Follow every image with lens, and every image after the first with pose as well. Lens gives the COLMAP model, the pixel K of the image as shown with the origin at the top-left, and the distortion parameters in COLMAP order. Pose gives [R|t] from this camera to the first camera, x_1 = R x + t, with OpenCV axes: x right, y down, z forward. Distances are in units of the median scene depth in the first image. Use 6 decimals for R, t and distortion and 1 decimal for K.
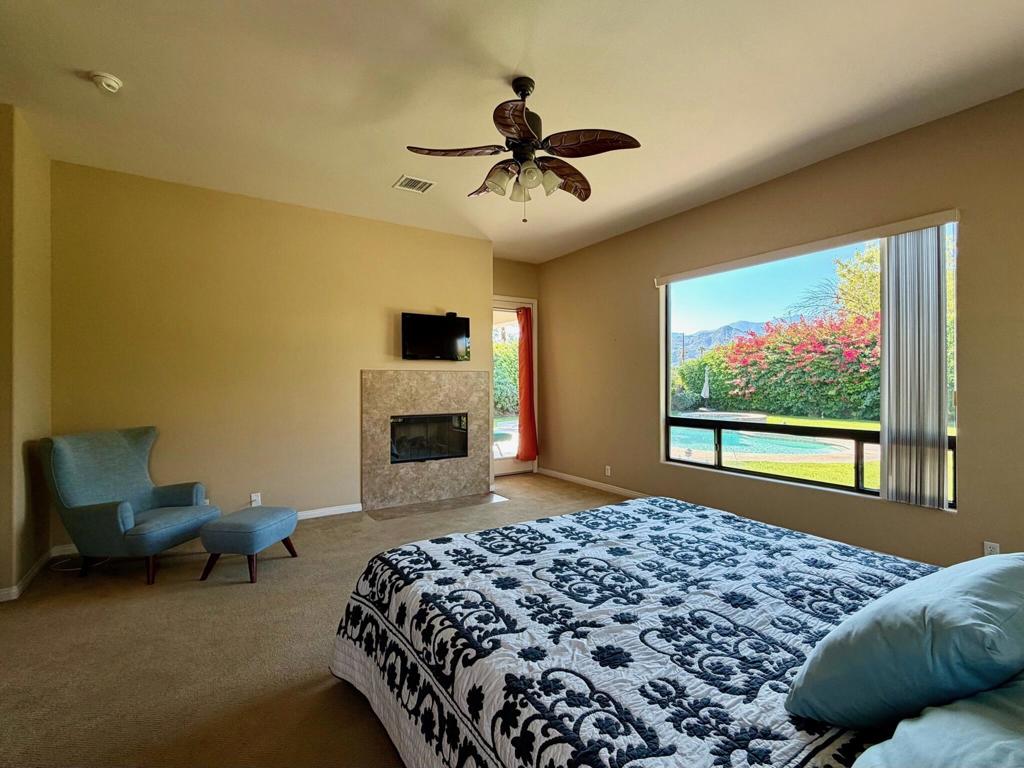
lens RADIAL K [[478.2, 0, 514.2], [0, 478.2, 382.9], [0, 0, 1]] dist [-0.003593, -0.000180]
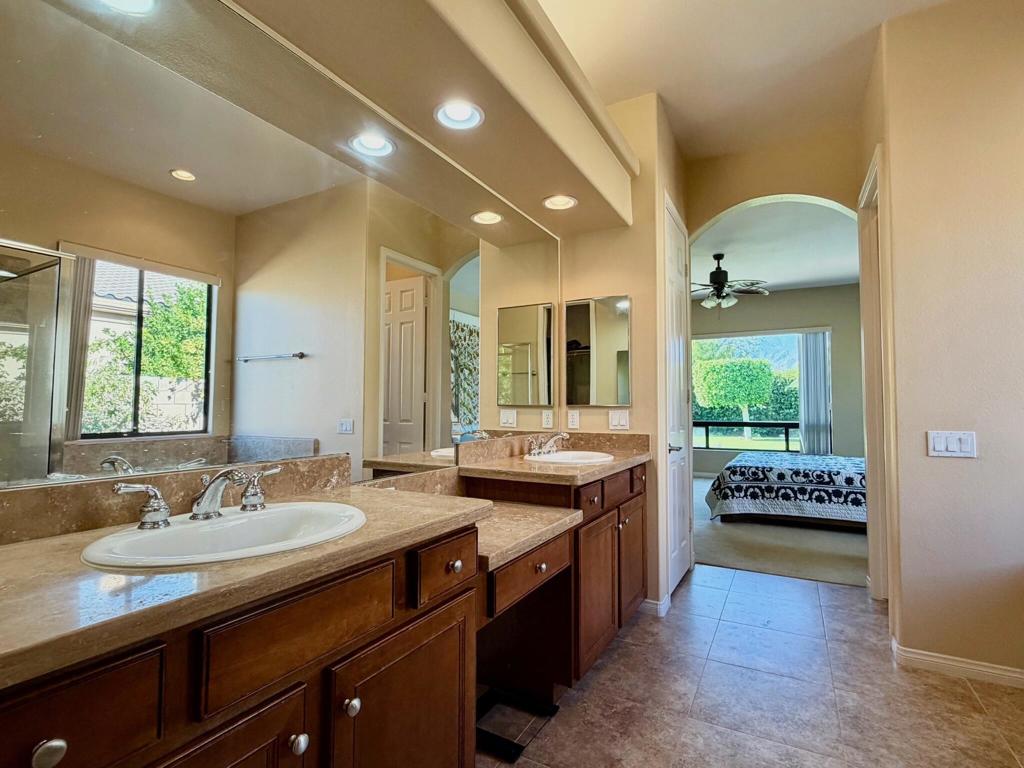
lens RADIAL K [[505.2, 0, 511.5], [0, 505.2, 382.5], [0, 0, 1]] dist [0.003560, -0.000218]
pose [[0.886683, 0.030904, 0.461344, -2.695278], [-0.007450, 0.998589, -0.052574, 0.093195], [-0.462318, 0.043180, 0.885662, -0.812578]]
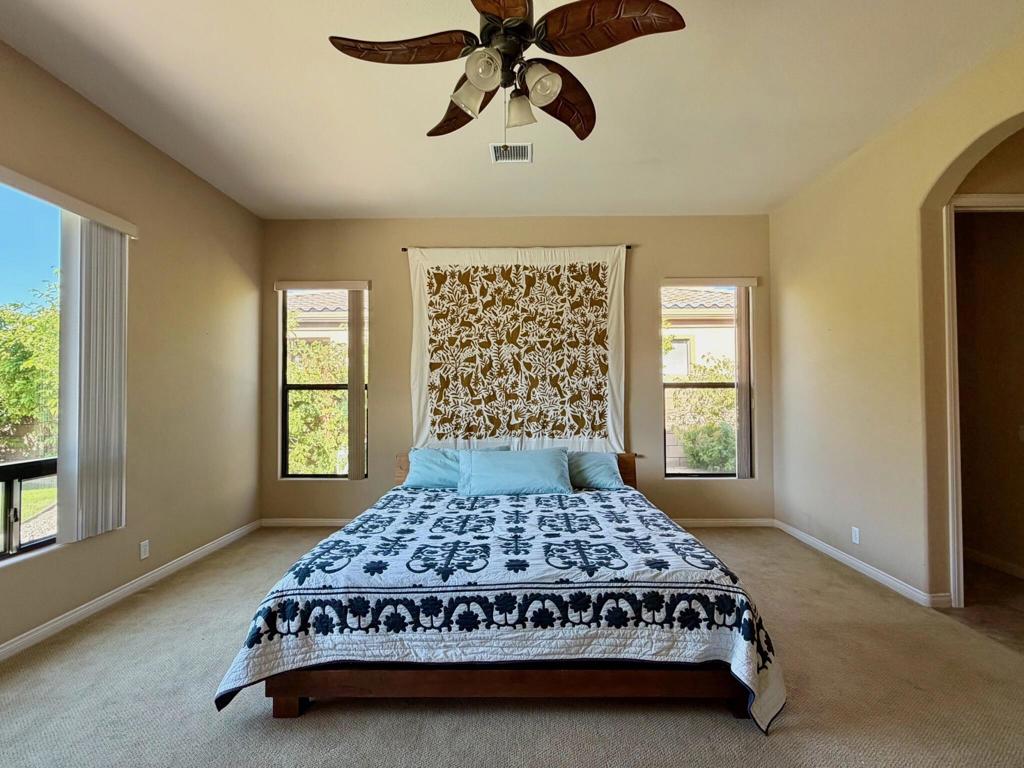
lens RADIAL K [[505.2, 0, 508.3], [0, 505.2, 385.5], [0, 0, 1]] dist [0.003560, -0.000218]
pose [[-0.828117, 0.020790, 0.560169, -0.558478], [0.009844, 0.999697, -0.022549, 0.015280], [-0.560468, -0.013159, -0.828071, 2.351775]]
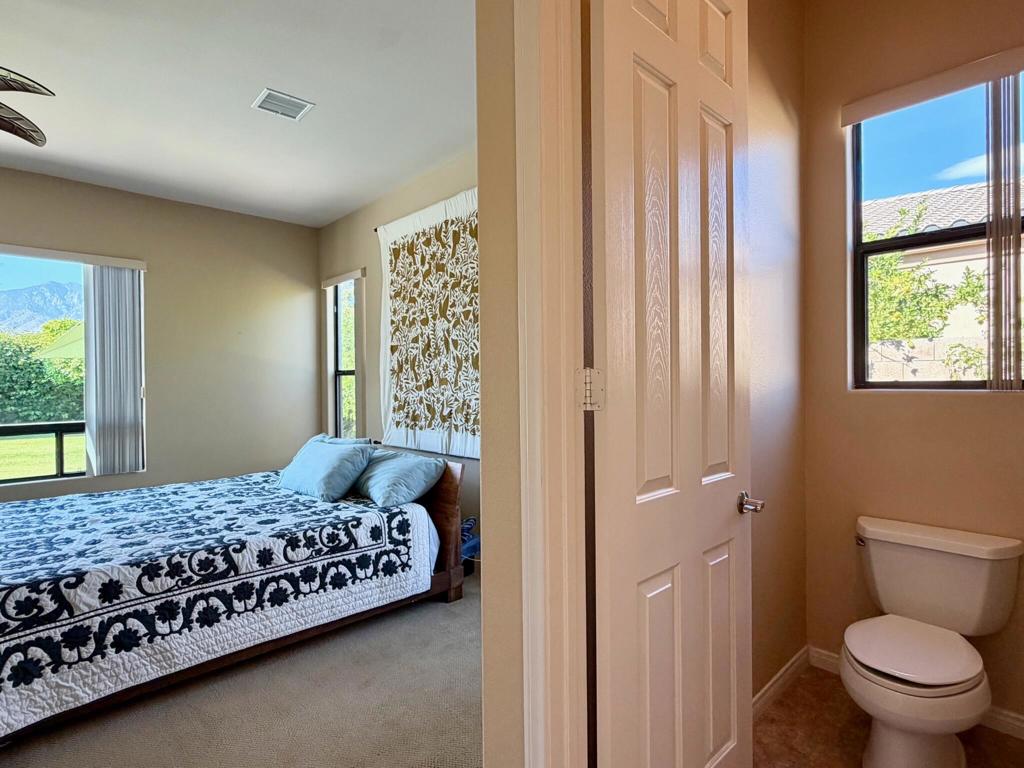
lens RADIAL K [[528.2, 0, 513.0], [0, 528.2, 387.0], [0, 0, 1]] dist [-0.004039, -0.000706]
pose [[-0.173441, -0.004402, 0.984834, -1.395099], [0.009428, 0.999937, 0.006130, 0.025490], [-0.984799, 0.010348, -0.173388, 0.278577]]
